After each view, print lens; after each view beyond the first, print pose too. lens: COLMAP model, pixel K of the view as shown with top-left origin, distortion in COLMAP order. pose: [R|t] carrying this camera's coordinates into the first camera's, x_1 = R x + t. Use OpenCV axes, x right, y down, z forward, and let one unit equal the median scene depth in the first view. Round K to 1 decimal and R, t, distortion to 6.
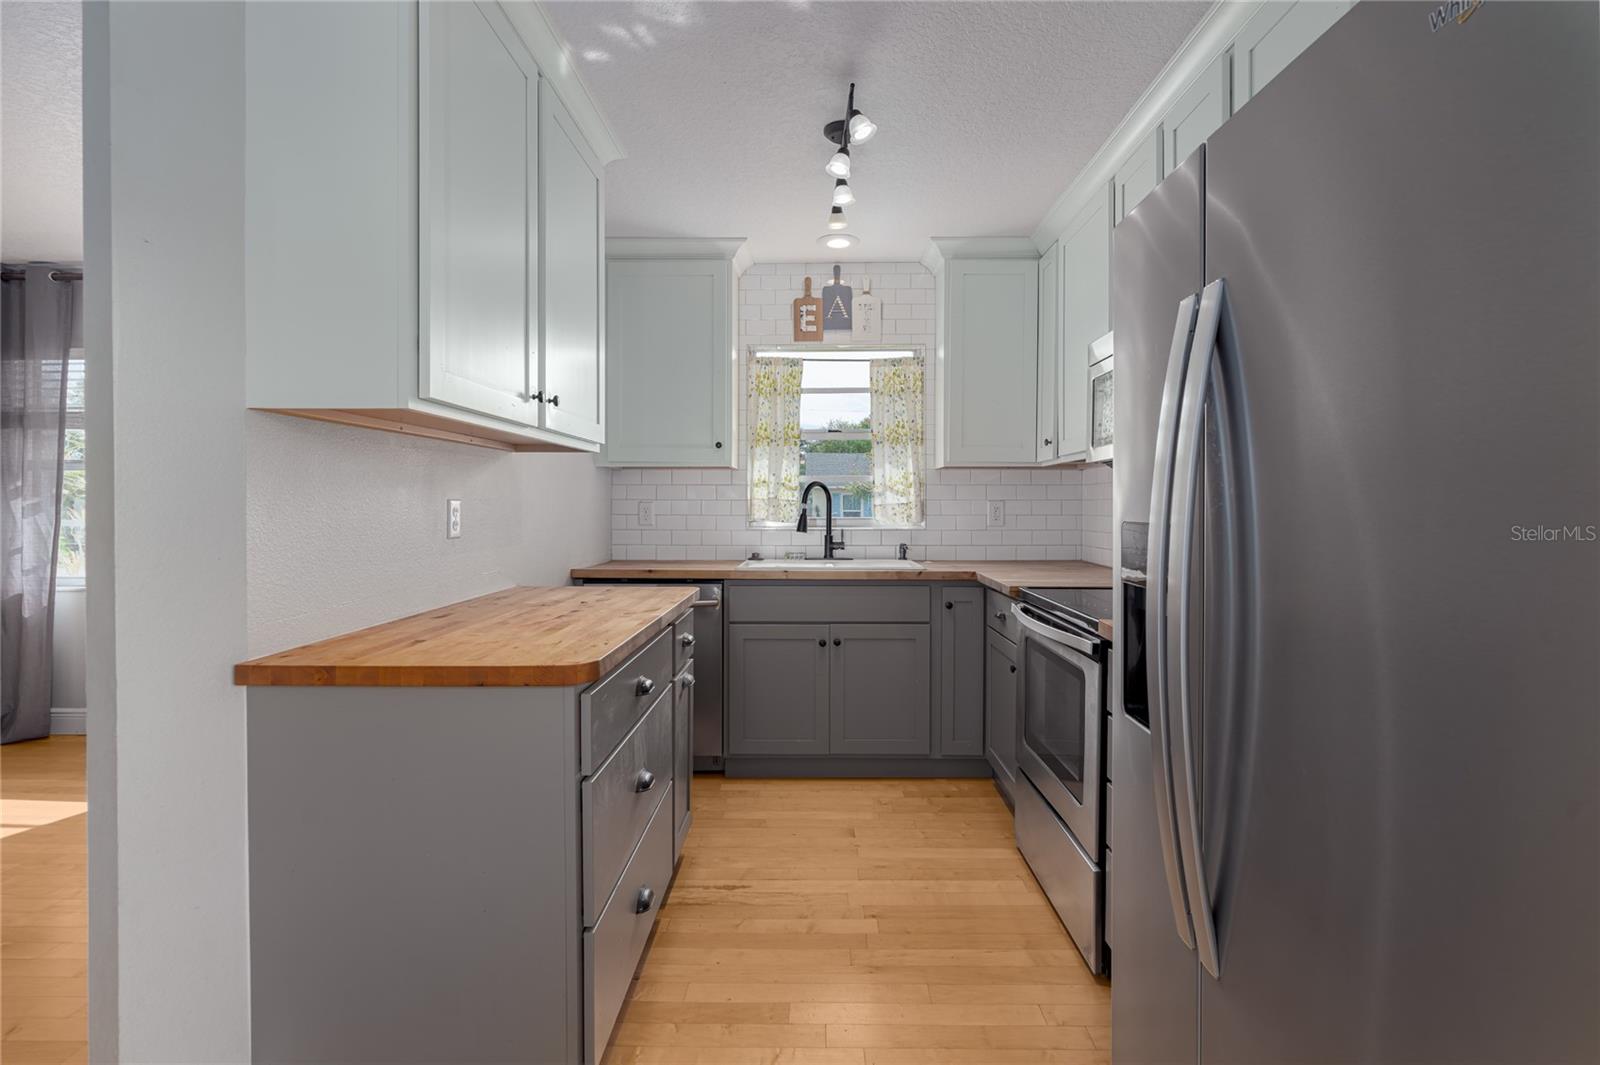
lens RADIAL K [[767.6, 0, 806.7], [0, 767.6, 508.1], [0, 0, 1]] dist [-0.006854, 0.000308]
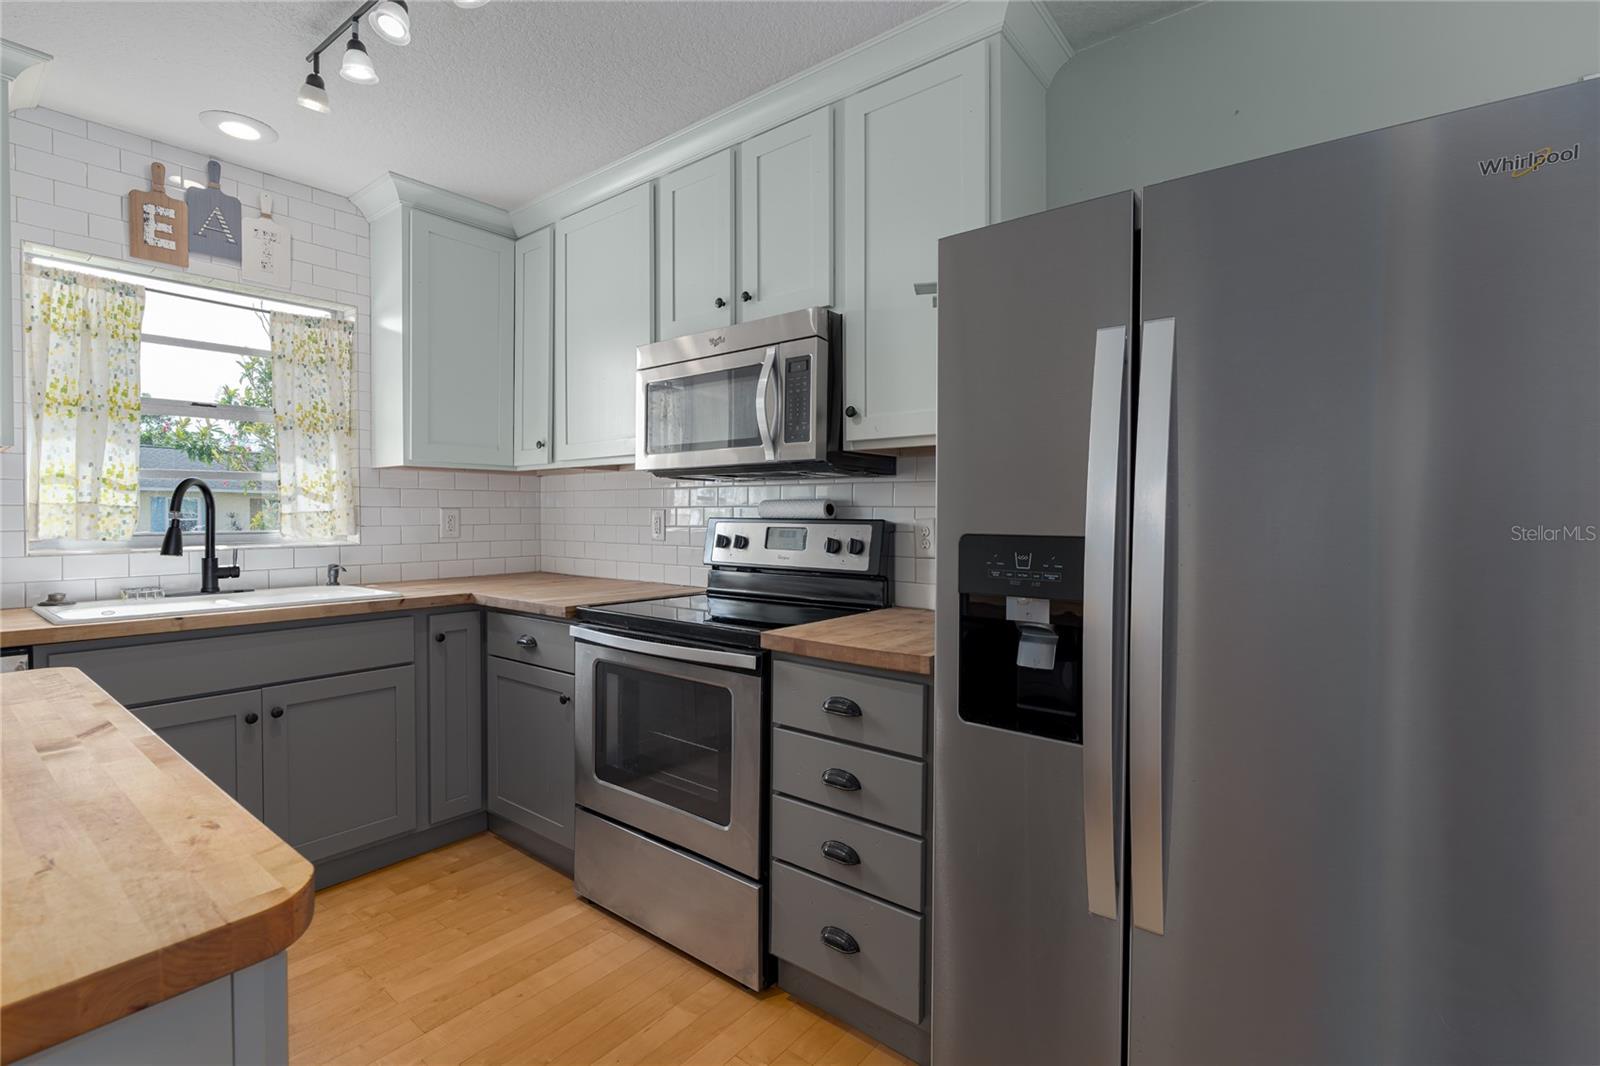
lens RADIAL K [[730.1, 0, 801.6], [0, 730.1, 526.0], [0, 0, 1]] dist [-0.006768, 0.000674]
pose [[0.609829, -0.014304, 0.792404, -0.161128], [0.001840, 0.999860, 0.016633, -0.002856], [-0.792531, -0.008686, 0.609770, 0.194332]]
